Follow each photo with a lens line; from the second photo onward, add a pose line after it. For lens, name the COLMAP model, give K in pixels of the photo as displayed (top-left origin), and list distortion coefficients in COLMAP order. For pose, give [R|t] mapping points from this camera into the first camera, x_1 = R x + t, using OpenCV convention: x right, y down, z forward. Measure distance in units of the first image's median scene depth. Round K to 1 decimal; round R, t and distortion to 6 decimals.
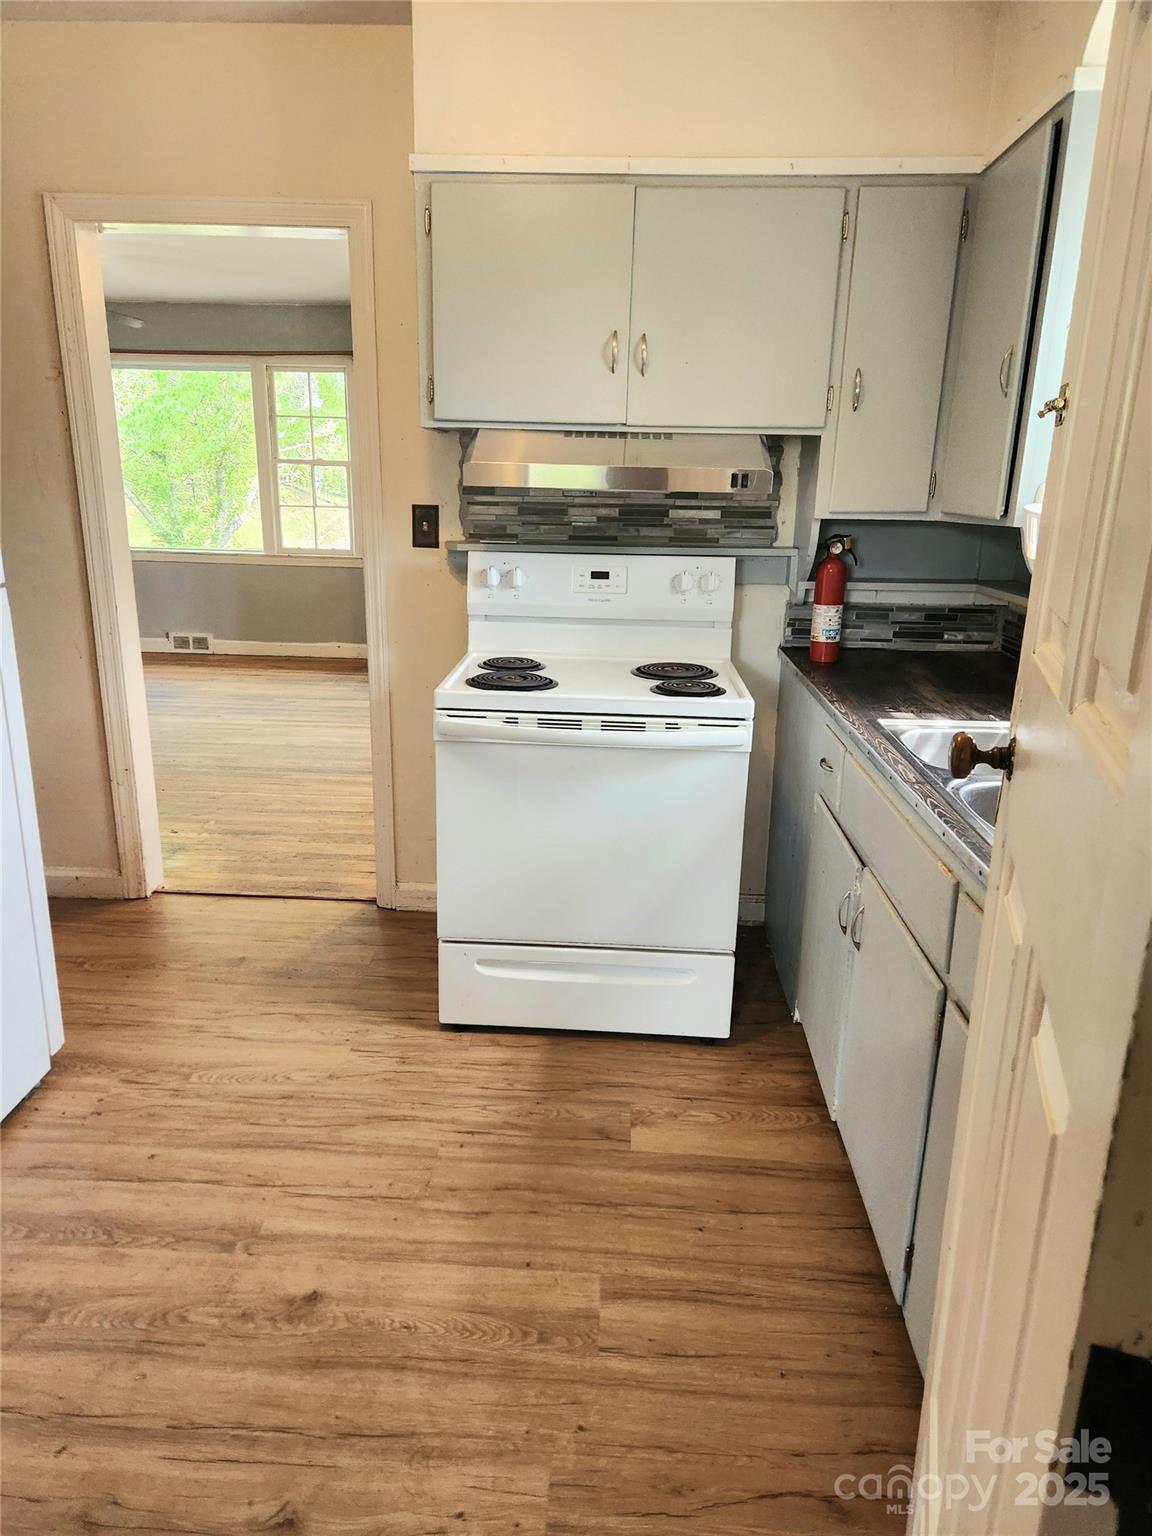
lens RADIAL K [[1044.8, 0, 590.2], [0, 1044.8, 774.5], [0, 0, 1]] dist [0.052571, -0.039297]
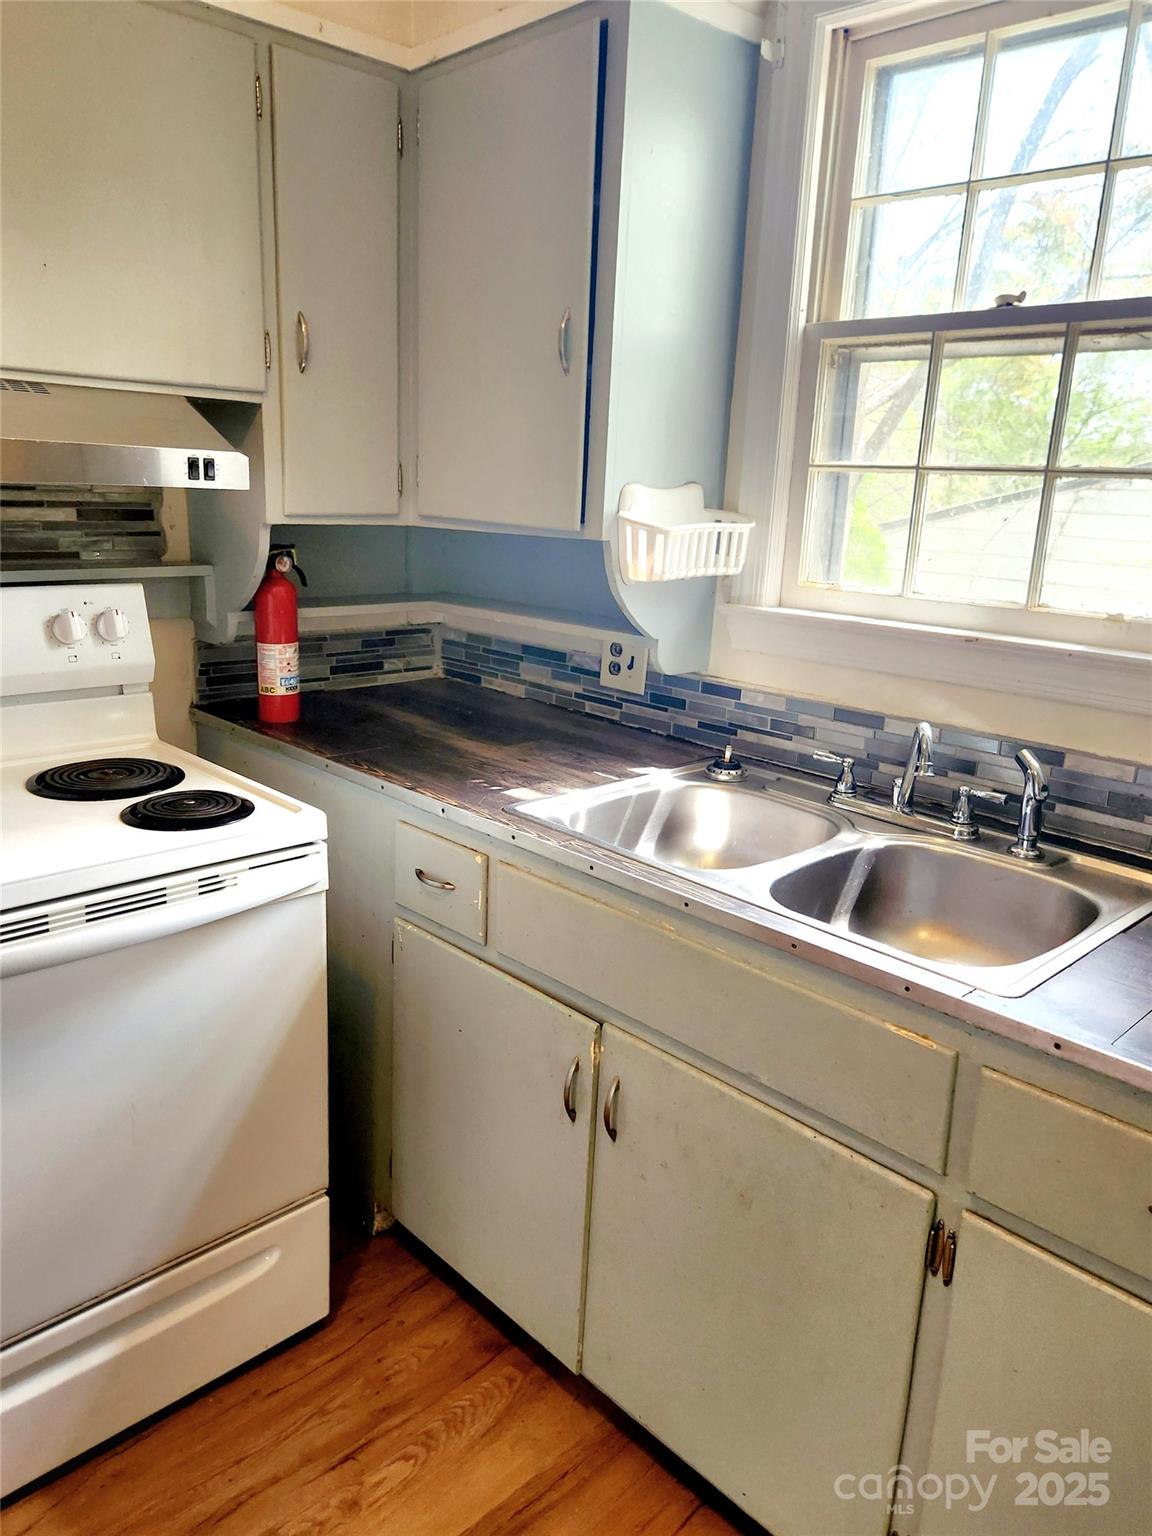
lens RADIAL K [[1044.8, 0, 563.1], [0, 1044.8, 761.7], [0, 0, 1]] dist [0.052571, -0.039297]
pose [[0.678864, -0.175822, 0.712902, -0.168844], [0.169617, 0.982199, 0.080719, -0.109205], [-0.714404, 0.066123, 0.696602, 0.376188]]
